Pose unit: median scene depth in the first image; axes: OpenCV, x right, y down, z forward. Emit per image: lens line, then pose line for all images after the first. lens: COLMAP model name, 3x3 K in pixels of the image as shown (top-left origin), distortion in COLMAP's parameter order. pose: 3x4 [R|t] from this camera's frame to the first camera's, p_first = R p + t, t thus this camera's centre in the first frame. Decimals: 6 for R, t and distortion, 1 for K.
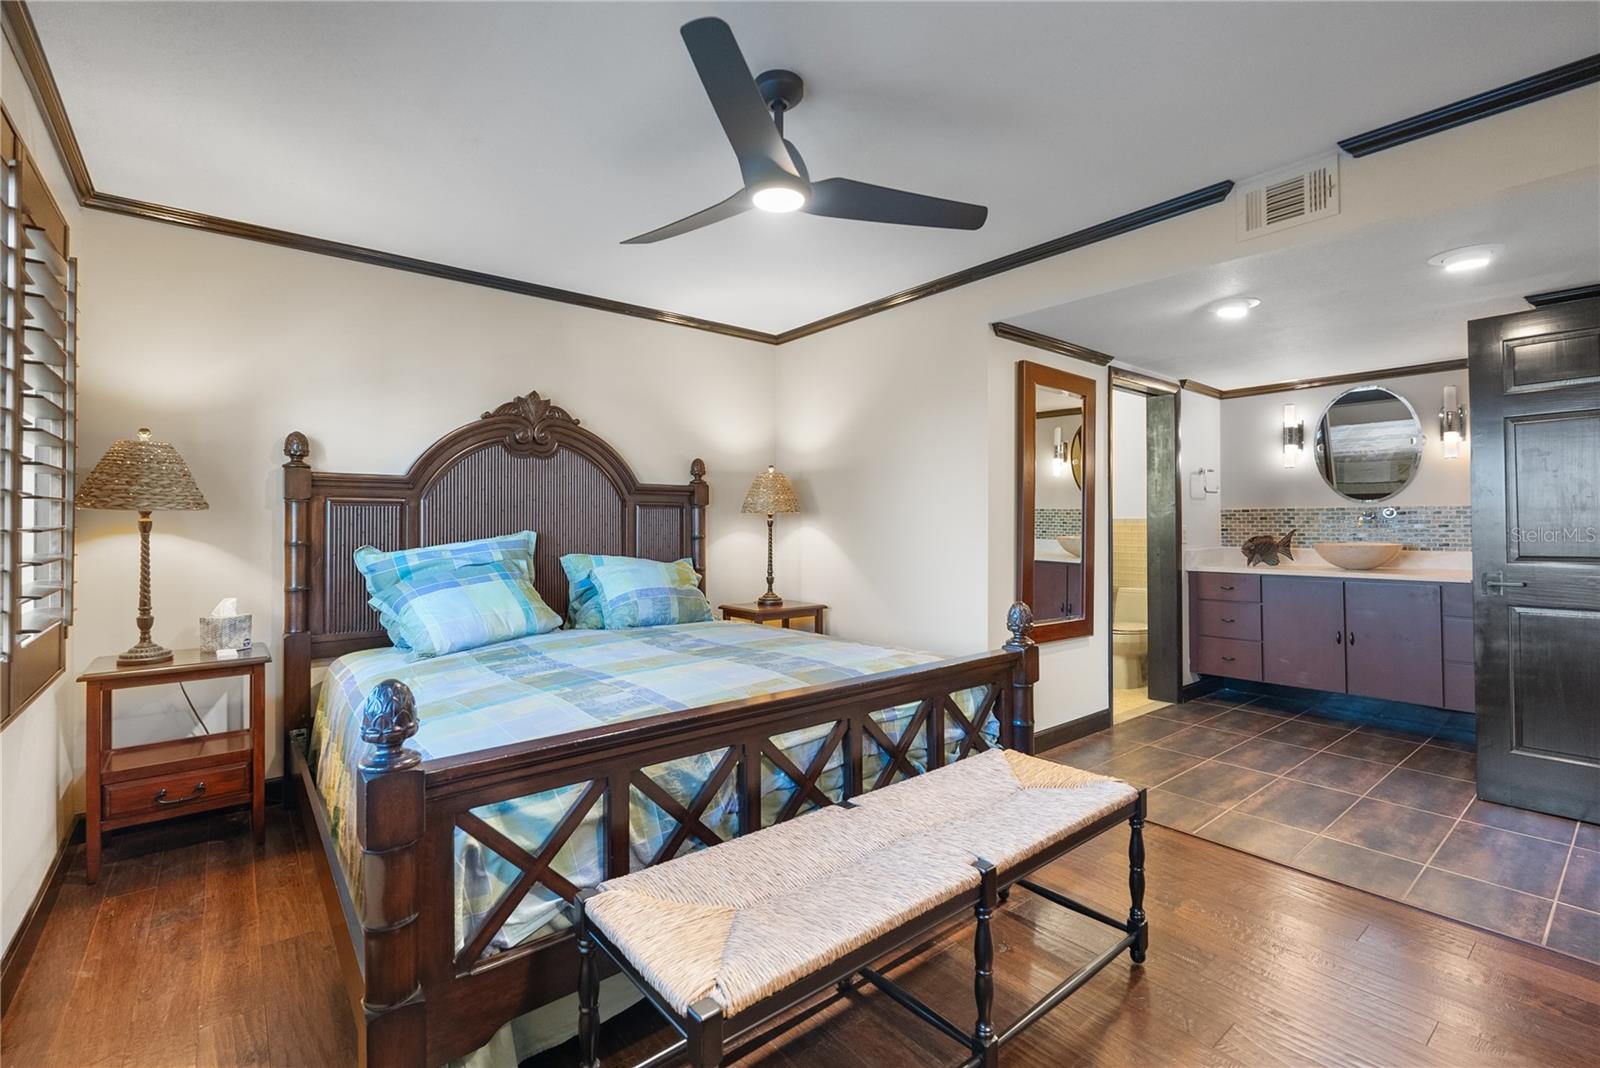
lens RADIAL K [[718.4, 0, 793.4], [0, 718.4, 530.8], [0, 0, 1]] dist [-0.006399, 0.000693]
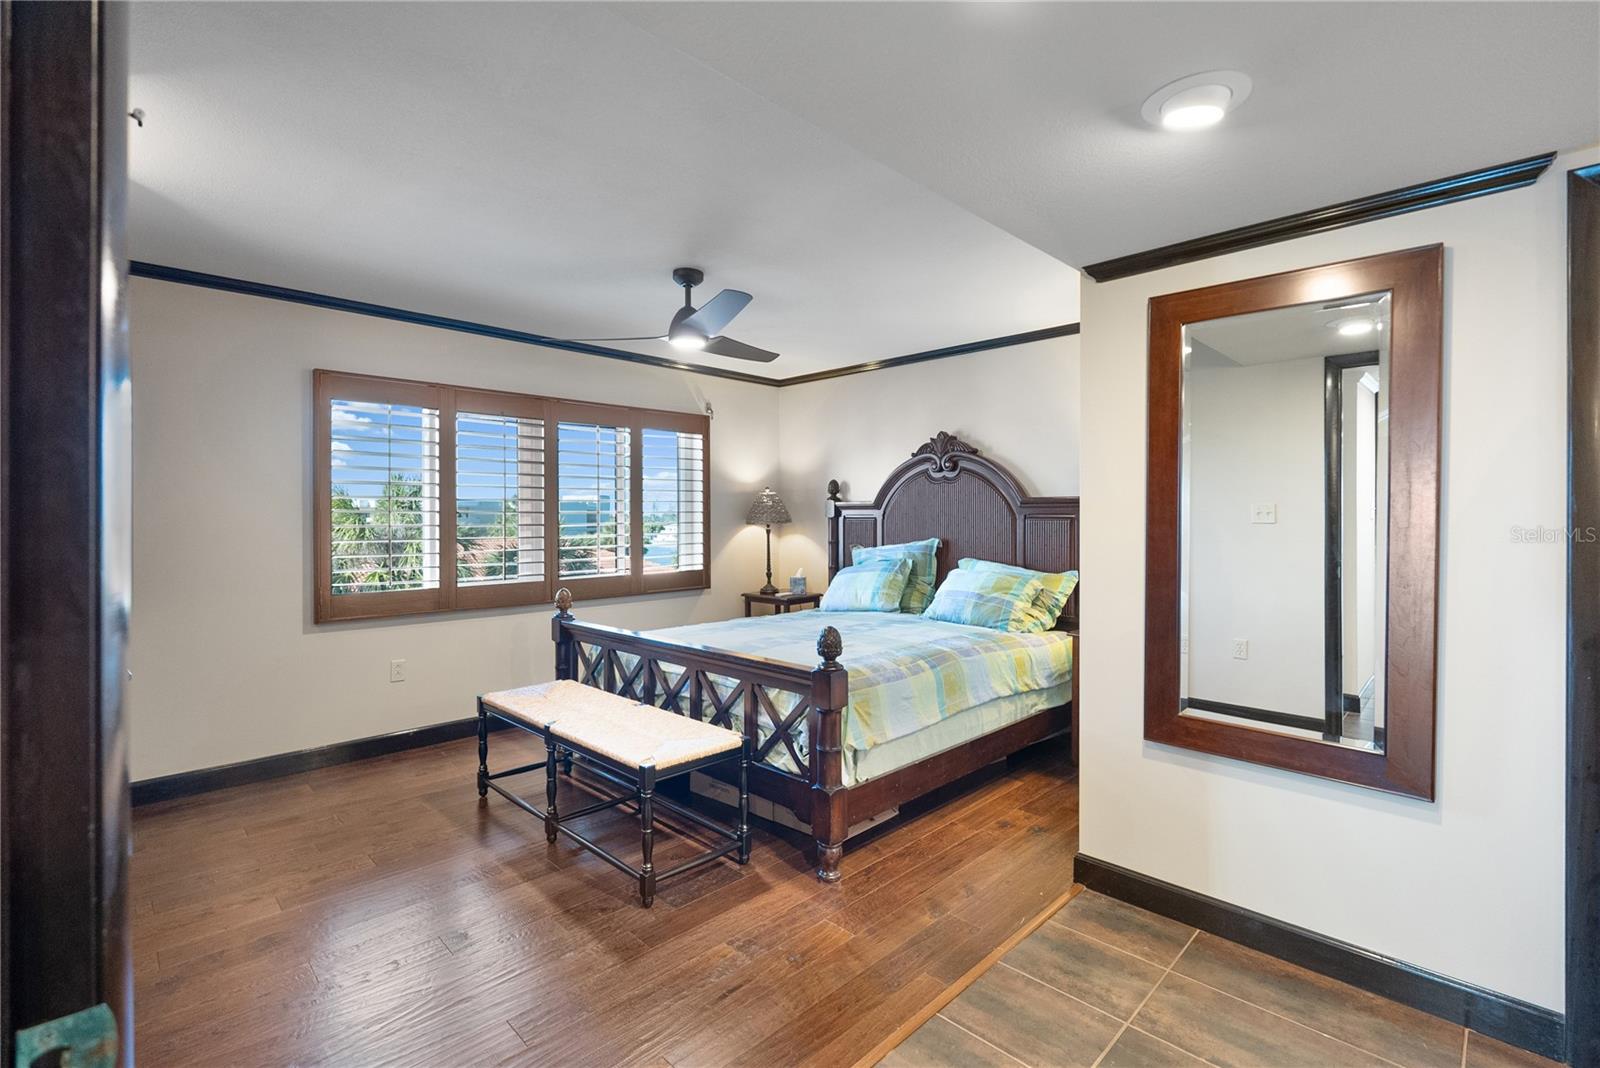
lens RADIAL K [[718.4, 0, 791.6], [0, 718.4, 524.1], [0, 0, 1]] dist [-0.006399, 0.000693]
pose [[0.099473, 0.005054, -0.995027, 1.355359], [-0.022576, 0.999741, 0.002821, -0.035495], [0.994784, 0.022184, 0.099561, 0.889357]]
